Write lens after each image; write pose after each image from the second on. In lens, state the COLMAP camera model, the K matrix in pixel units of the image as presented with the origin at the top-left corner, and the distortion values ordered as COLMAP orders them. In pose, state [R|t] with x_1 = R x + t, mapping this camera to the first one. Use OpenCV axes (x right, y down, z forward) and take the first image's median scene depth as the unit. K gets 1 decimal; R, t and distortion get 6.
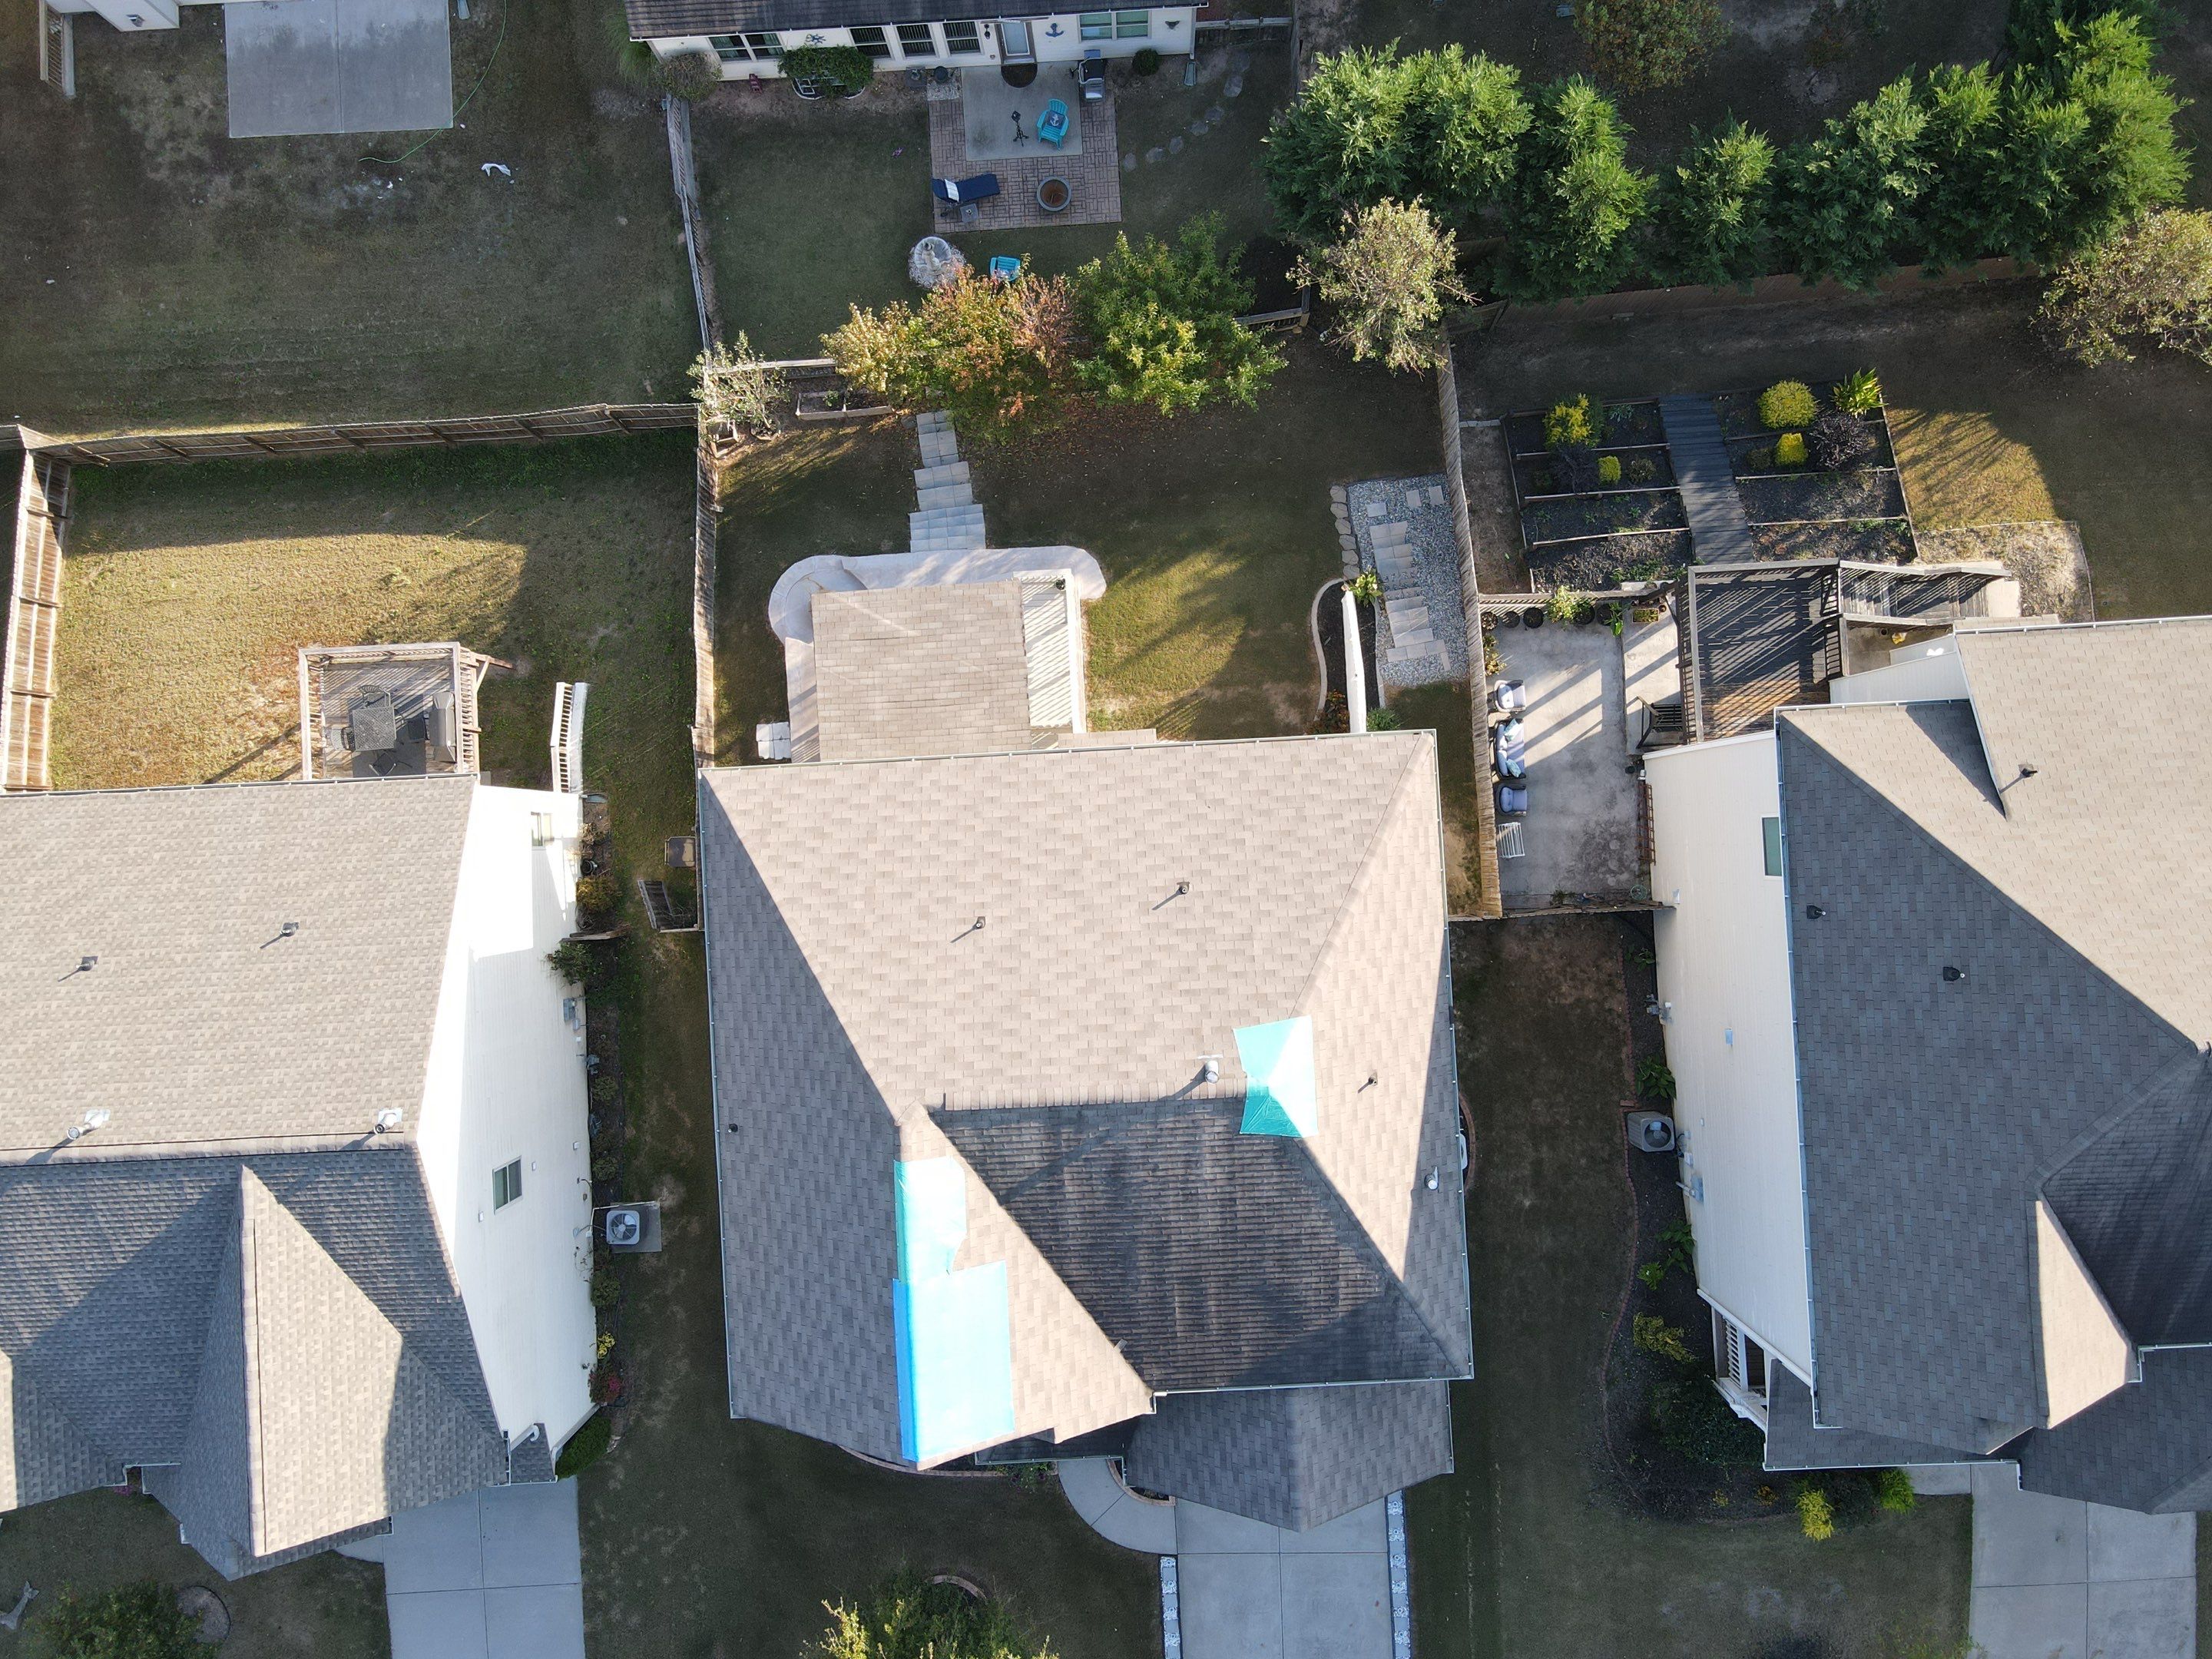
lens RADIAL K [[1630.4, 0, 1110.6], [0, 1630.4, 819.9], [0, 0, 1]] dist [-0.002064, 0.025816]
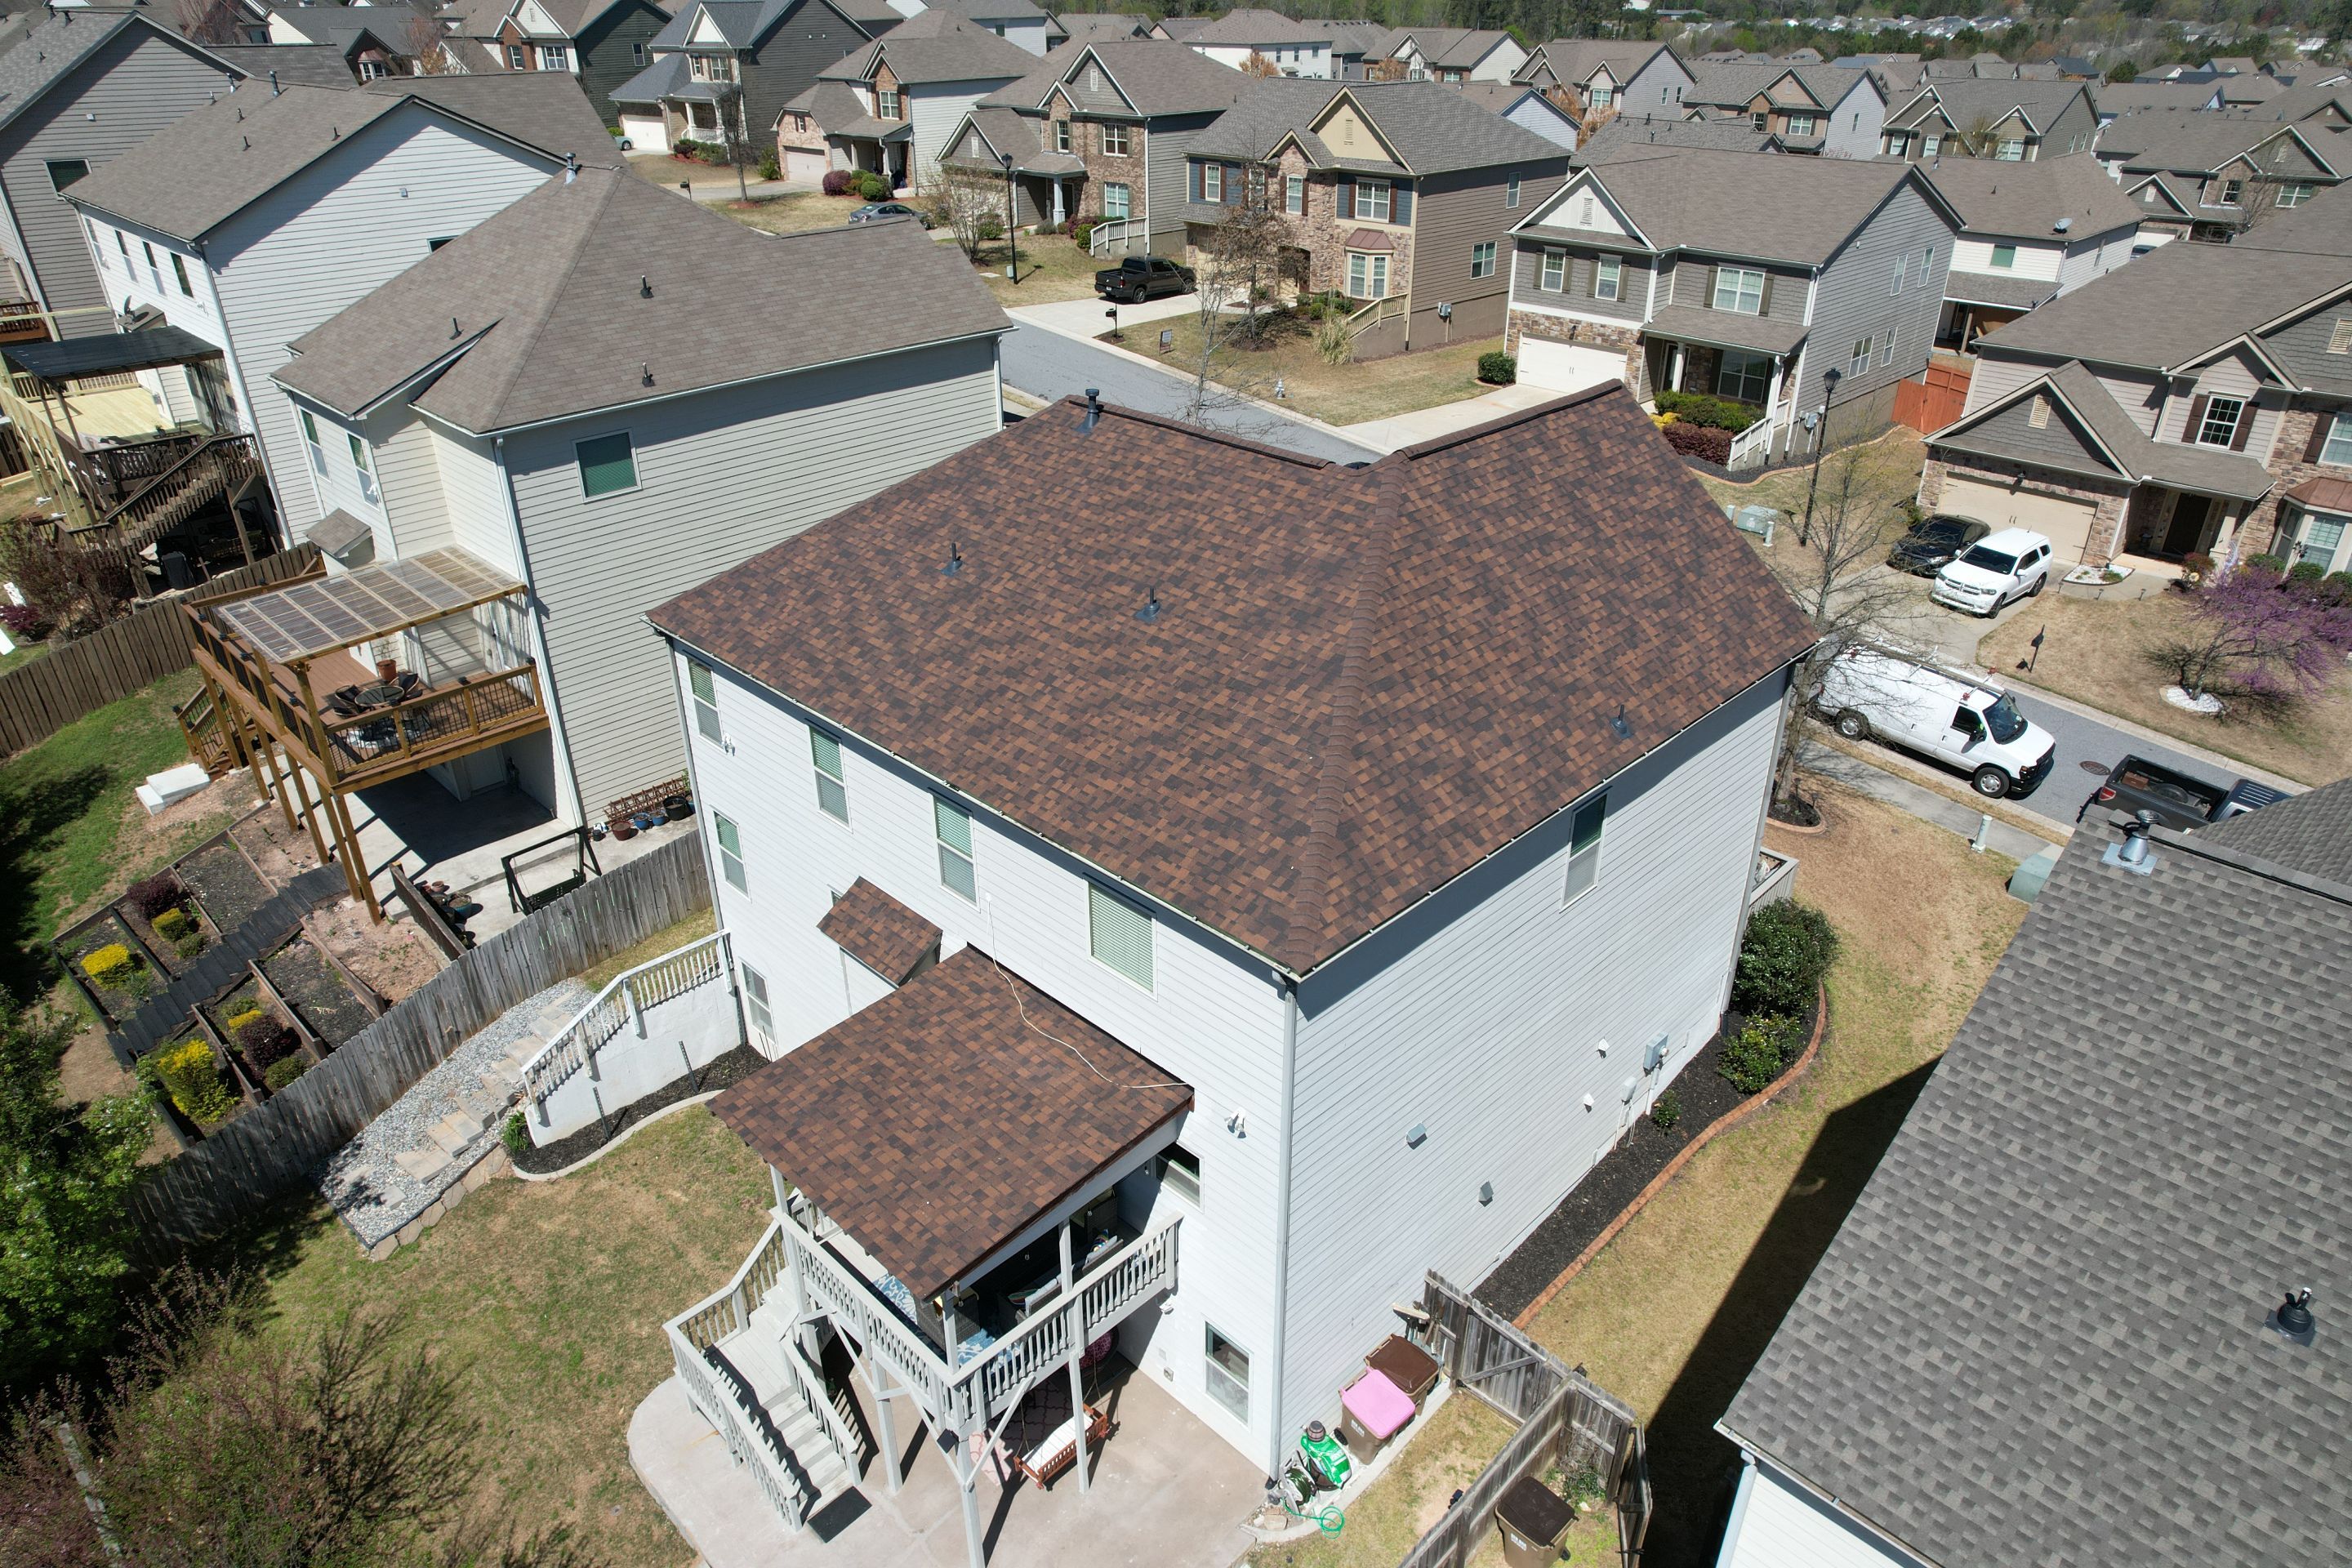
lens RADIAL K [[1506.7, 0, 1179.2], [0, 1506.7, 781.8], [0, 0, 1]] dist [-0.082608, 0.074421]
pose [[-0.667909, -0.331802, 0.666187, -0.440223], [0.744178, -0.309595, 0.591904, -0.273323], [0.009853, 0.891099, 0.453701, 0.600799]]
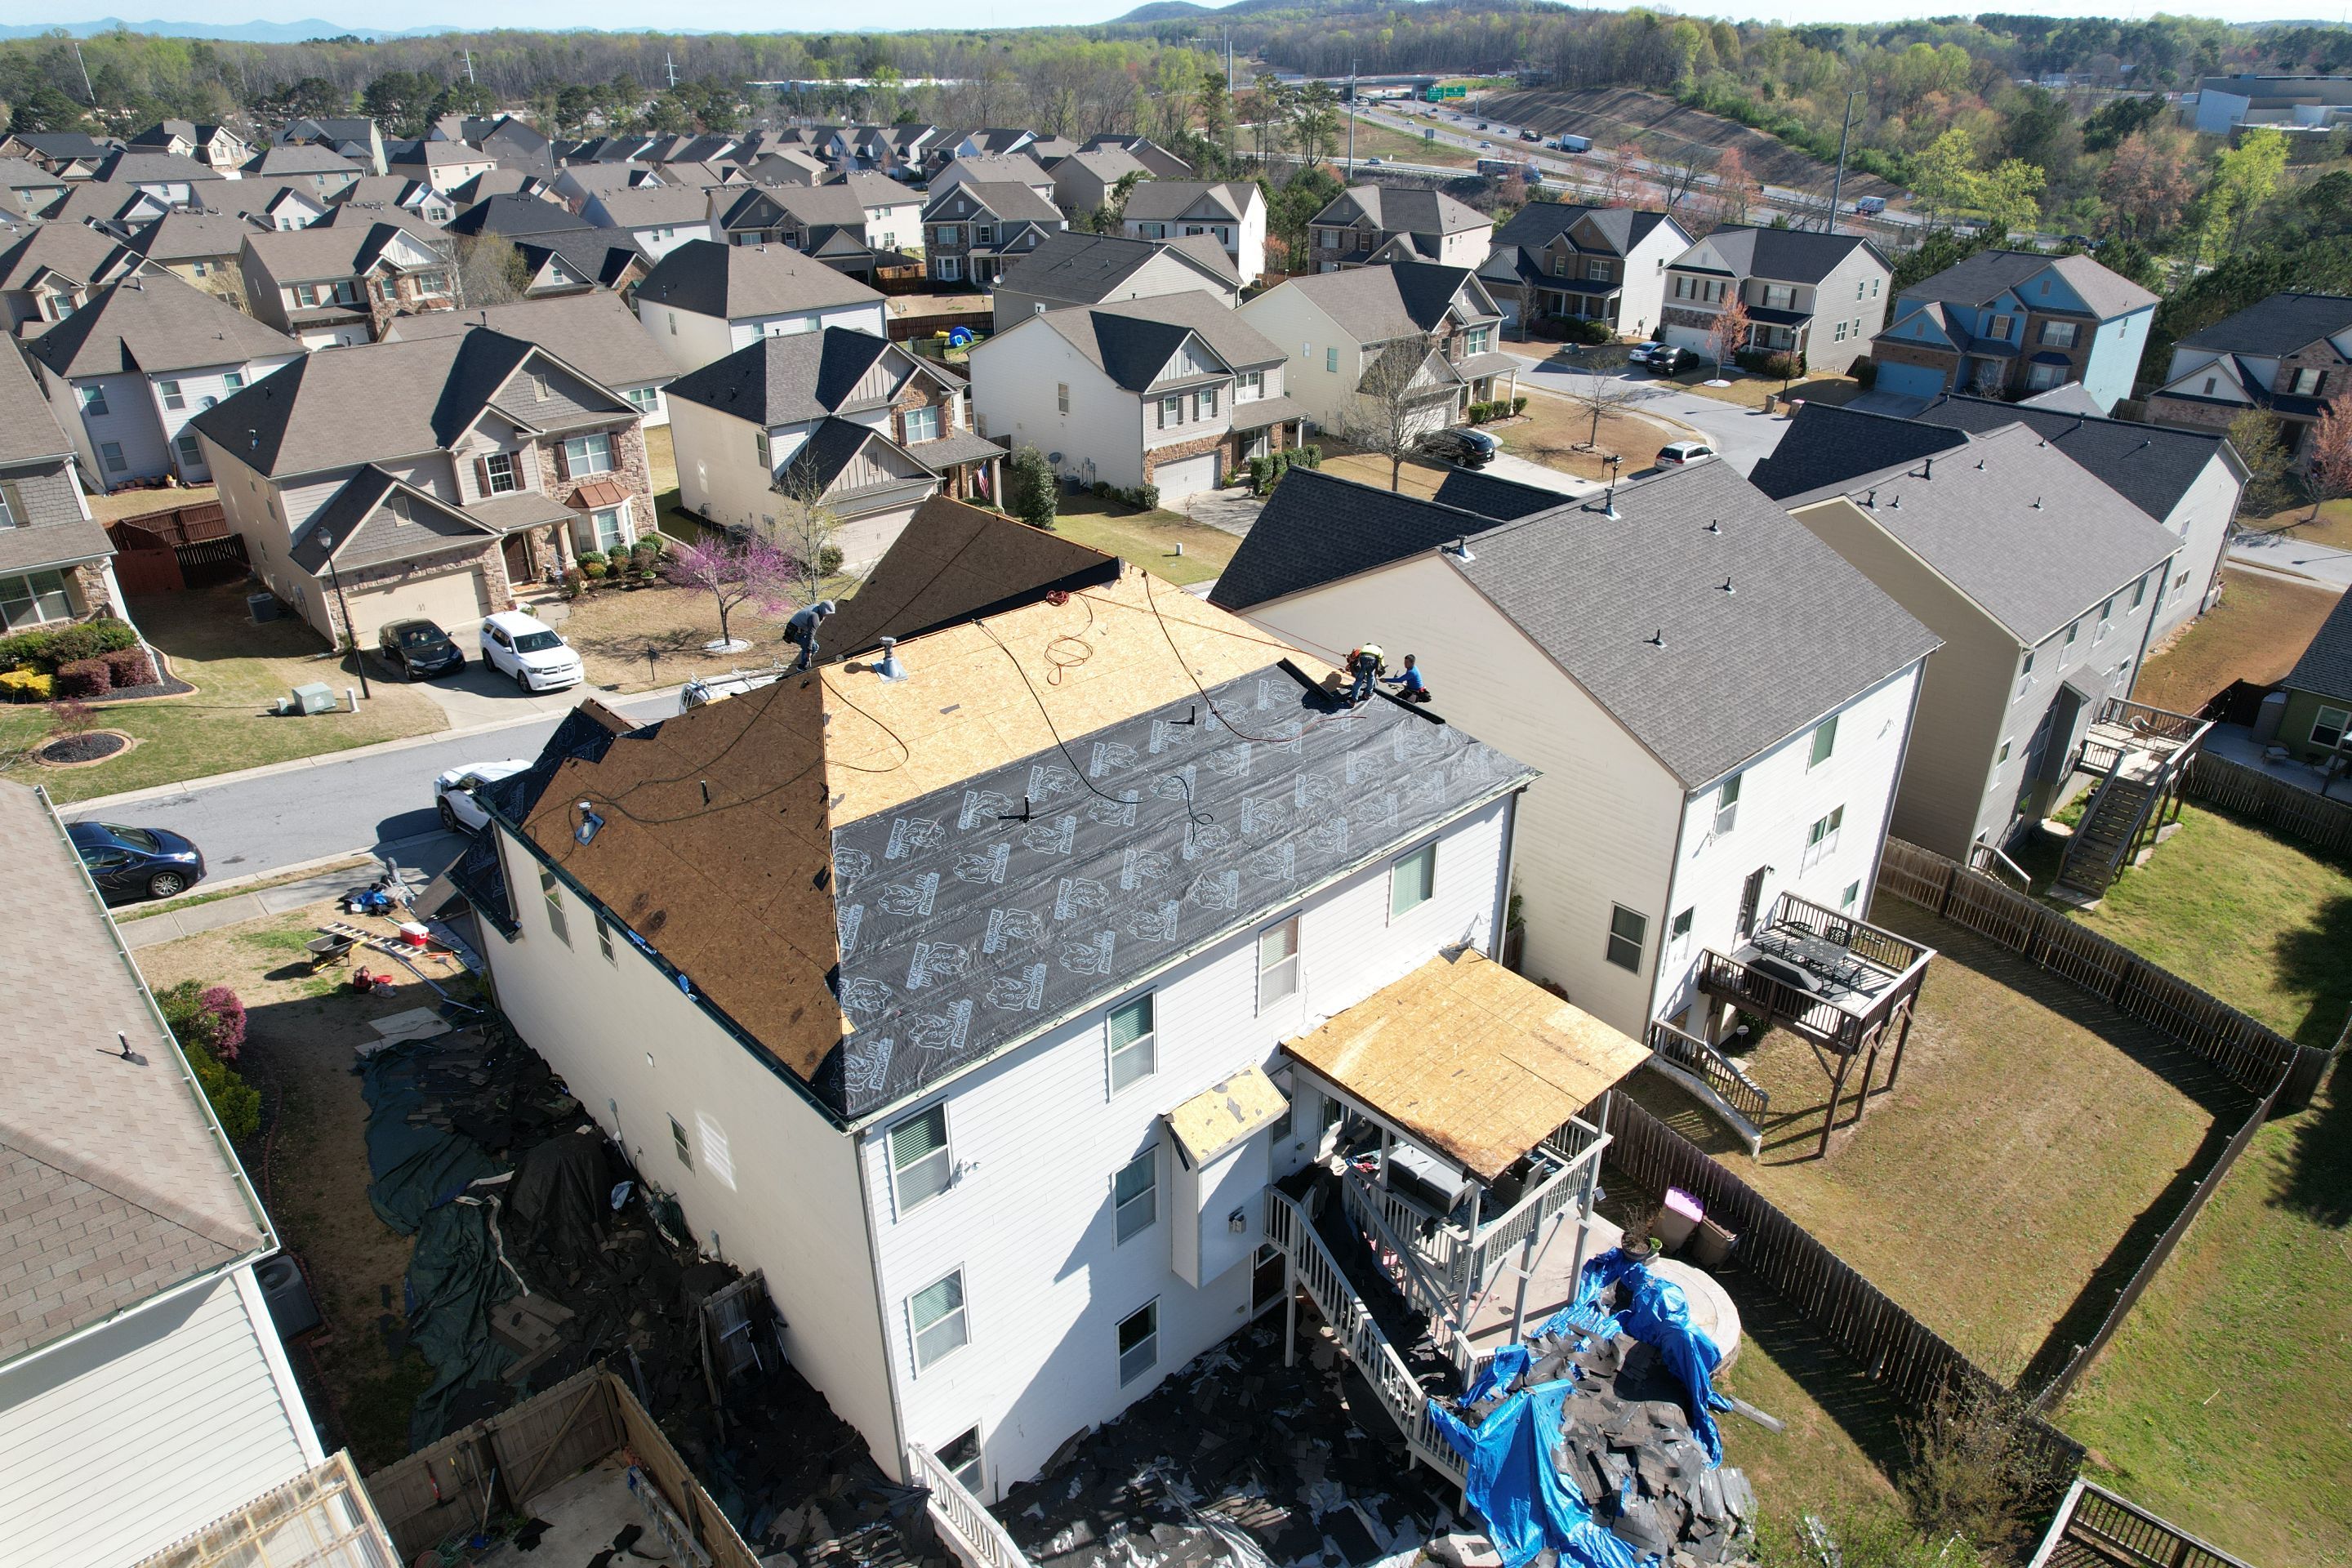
lens RADIAL K [[1506.7, 0, 1178.9], [0, 1506.7, 780.2], [0, 0, 1]] dist [-0.082608, 0.074421]
pose [[-0.766107, 0.306385, -0.564986, 0.313961], [-0.642160, -0.328422, 0.692654, -0.399769], [0.026666, 0.893458, 0.448354, 0.519337]]
